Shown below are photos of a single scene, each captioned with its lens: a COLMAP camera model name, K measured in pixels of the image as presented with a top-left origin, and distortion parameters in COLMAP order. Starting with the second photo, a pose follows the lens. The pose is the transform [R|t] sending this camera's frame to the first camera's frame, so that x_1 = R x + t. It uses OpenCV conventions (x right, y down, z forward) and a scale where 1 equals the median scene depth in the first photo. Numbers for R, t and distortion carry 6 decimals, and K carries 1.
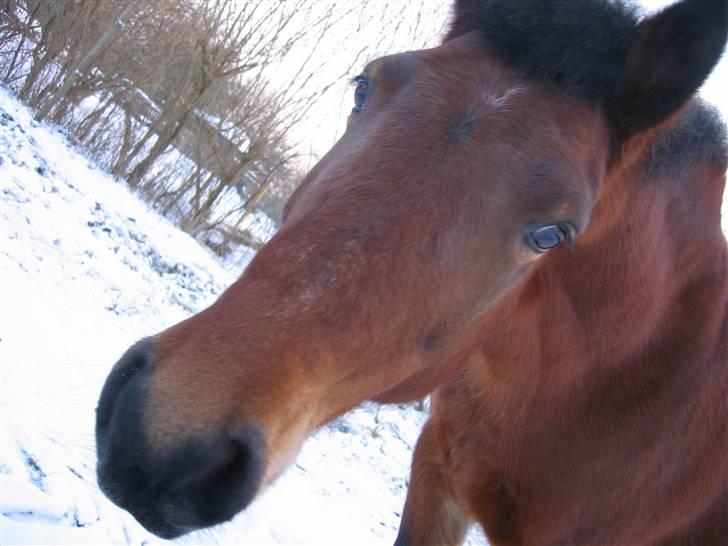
lens RADIAL K [[886.3, 0, 364.6], [0, 886.3, 299.7], [0, 0, 1]] dist [-0.071597, 0.145553]
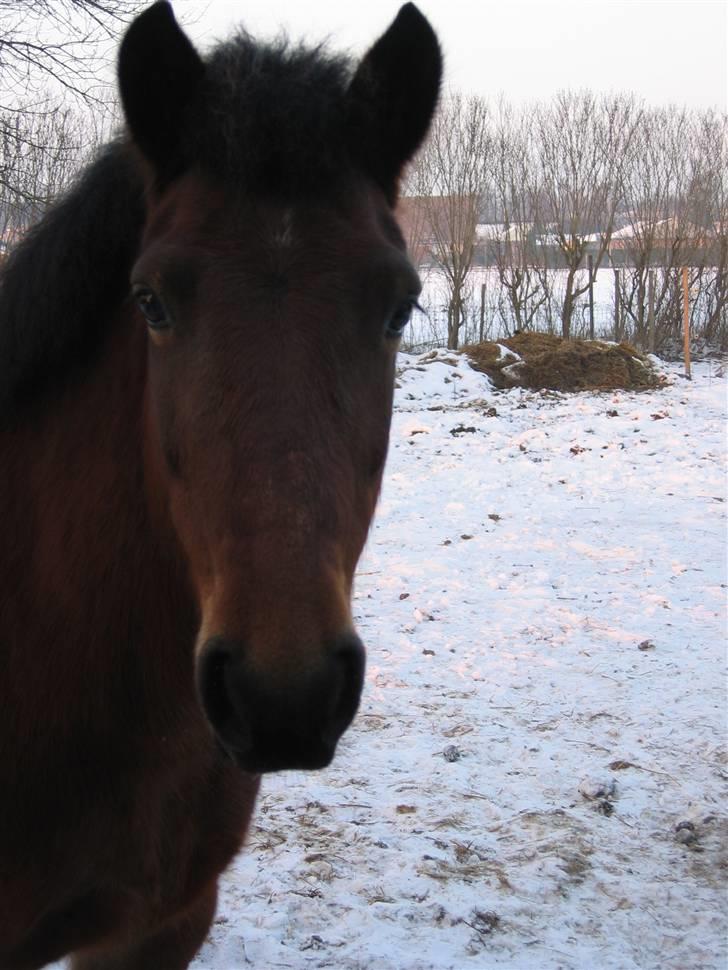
lens RADIAL K [[2036.2, 0, 364.0], [0, 2036.2, 485.0], [0, 0, 1]] dist [-0.022586, -0.042521]
pose [[0.752422, -0.617329, 0.229709, -0.544102], [0.568949, 0.784843, 0.245599, -0.595769], [-0.331901, -0.054102, 0.941762, -1.366538]]
